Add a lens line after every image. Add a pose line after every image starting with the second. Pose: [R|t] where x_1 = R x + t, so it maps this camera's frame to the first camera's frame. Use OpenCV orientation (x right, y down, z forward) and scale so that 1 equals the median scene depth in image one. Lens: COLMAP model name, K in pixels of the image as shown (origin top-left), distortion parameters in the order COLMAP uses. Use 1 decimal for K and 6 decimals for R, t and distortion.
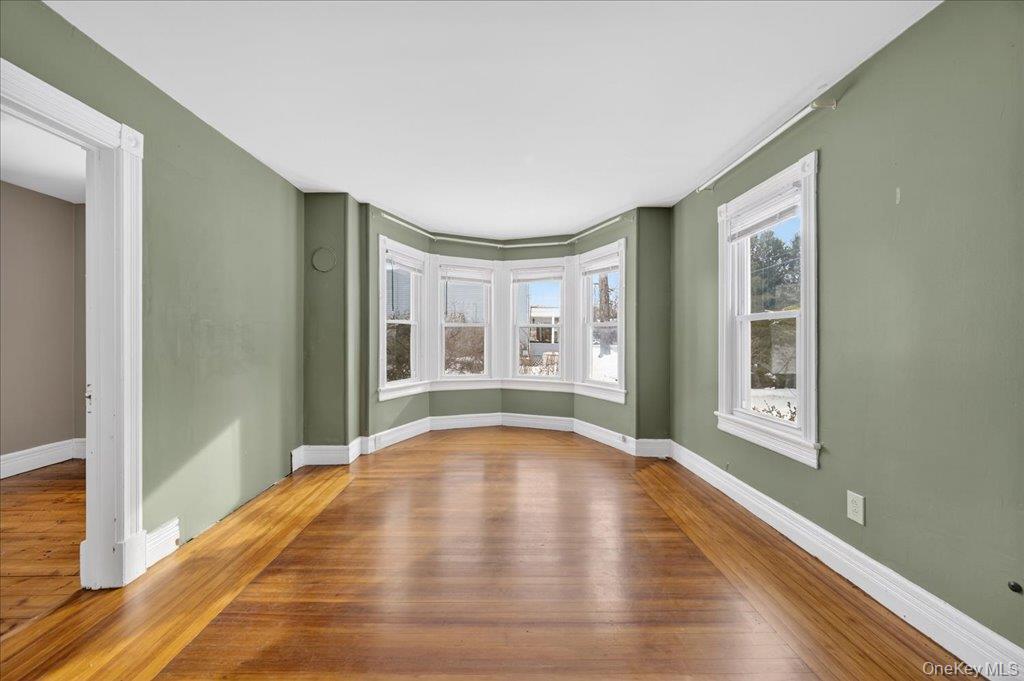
lens RADIAL K [[407.9, 0, 507.7], [0, 407.9, 335.2], [0, 0, 1]] dist [-0.000586, -0.000346]
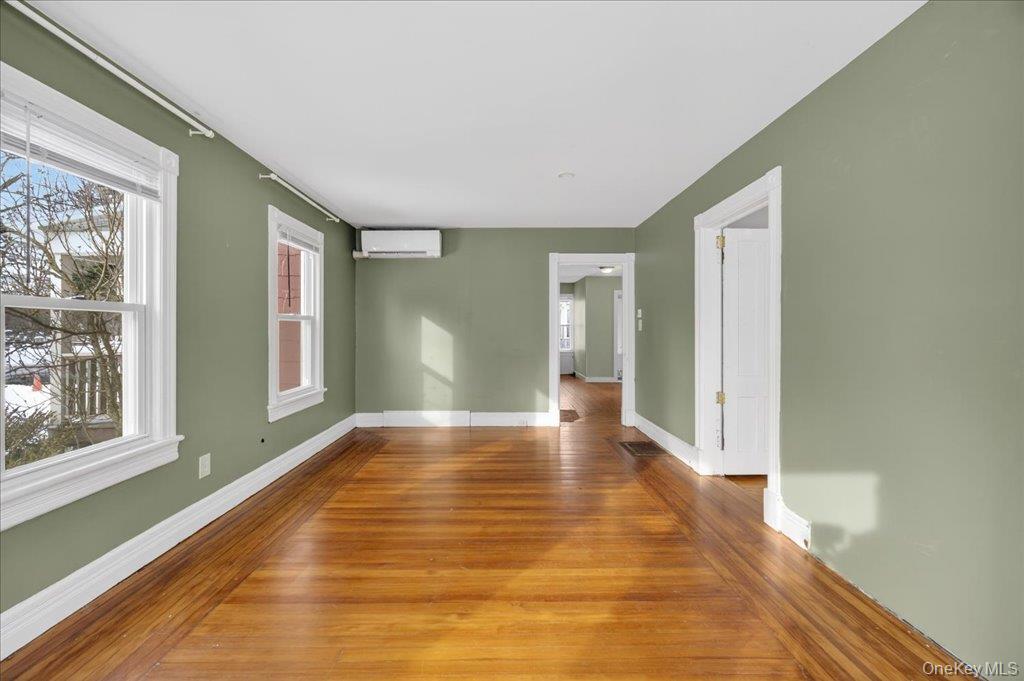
lens RADIAL K [[407.9, 0, 507.7], [0, 407.9, 335.2], [0, 0, 1]] dist [-0.000586, -0.000346]
pose [[-0.999967, -0.006937, 0.004279, -0.090560], [-0.006917, 0.999965, 0.004611, 0.001342], [-0.004311, 0.004581, -0.999980, 2.068094]]
